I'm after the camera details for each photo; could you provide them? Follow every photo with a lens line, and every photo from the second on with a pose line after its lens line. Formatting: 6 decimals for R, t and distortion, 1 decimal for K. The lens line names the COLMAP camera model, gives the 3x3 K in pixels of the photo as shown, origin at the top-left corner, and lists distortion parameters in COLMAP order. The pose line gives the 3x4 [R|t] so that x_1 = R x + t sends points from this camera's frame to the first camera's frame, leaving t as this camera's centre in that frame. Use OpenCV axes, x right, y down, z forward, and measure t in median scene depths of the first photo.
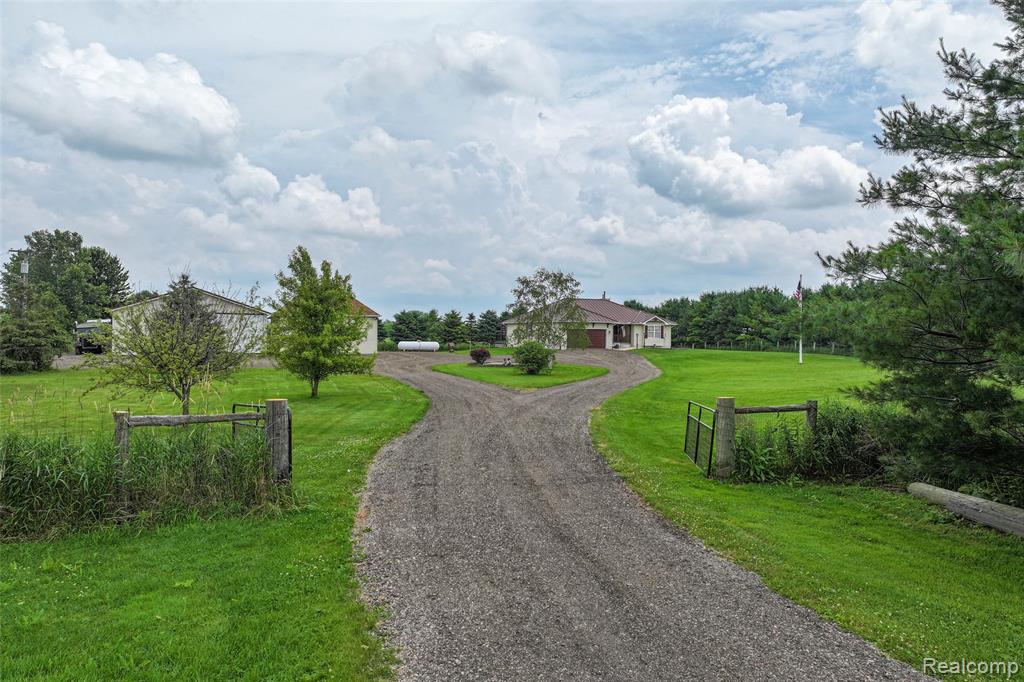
lens RADIAL K [[713.3, 0, 511.6], [0, 713.3, 337.1], [0, 0, 1]] dist [0.008906, 0.007634]
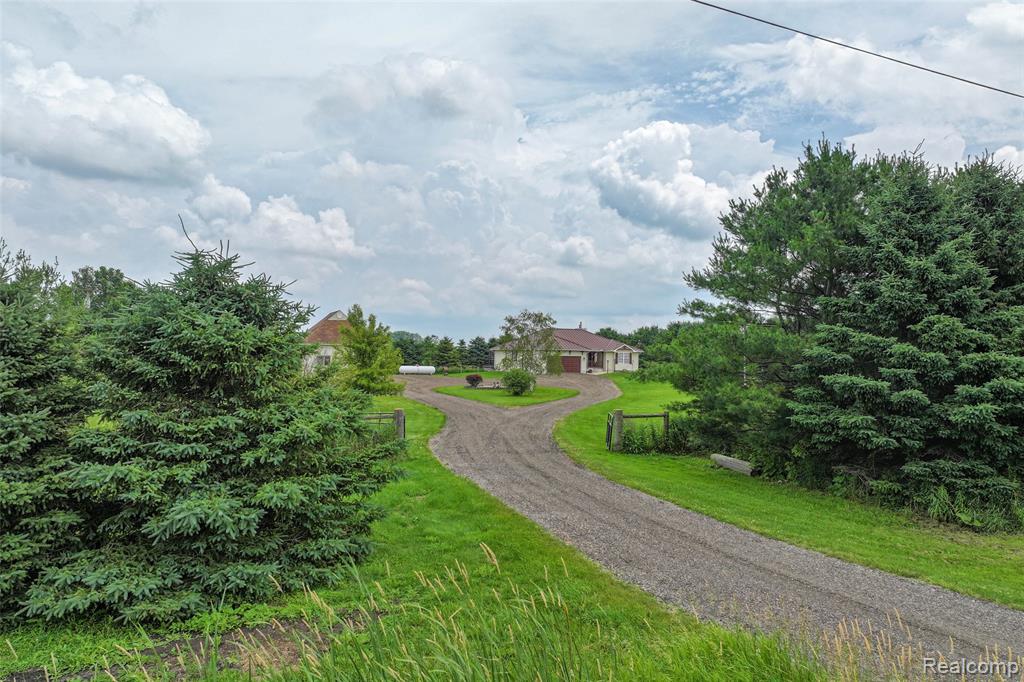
lens RADIAL K [[713.3, 0, 511.6], [0, 713.3, 337.1], [0, 0, 1]] dist [0.008906, 0.007634]
pose [[0.999766, 0.004255, 0.021217, -0.005139], [-0.003662, 0.999604, -0.027906, -0.010207], [-0.021328, 0.027821, 0.999385, -0.169421]]
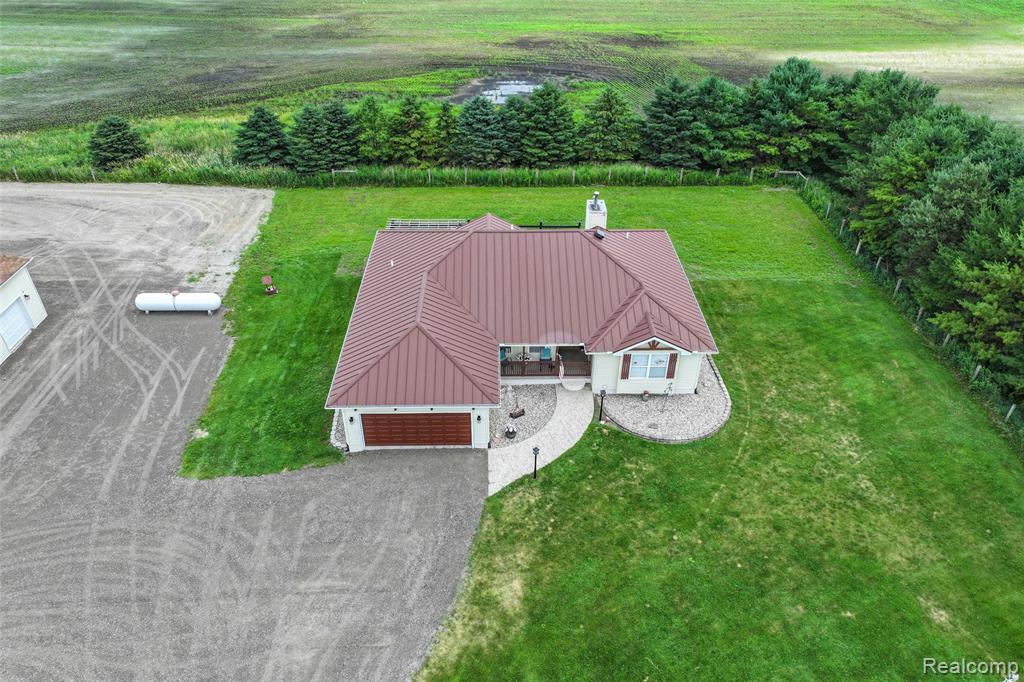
lens RADIAL K [[713.3, 0, 511.6], [0, 713.3, 337.1], [0, 0, 1]] dist [0.008906, 0.007634]
pose [[0.935612, 0.203272, -0.288636, 0.286104], [-0.006269, 0.827033, 0.562119, -0.296017], [0.352974, -0.524116, 0.775056, 0.790808]]
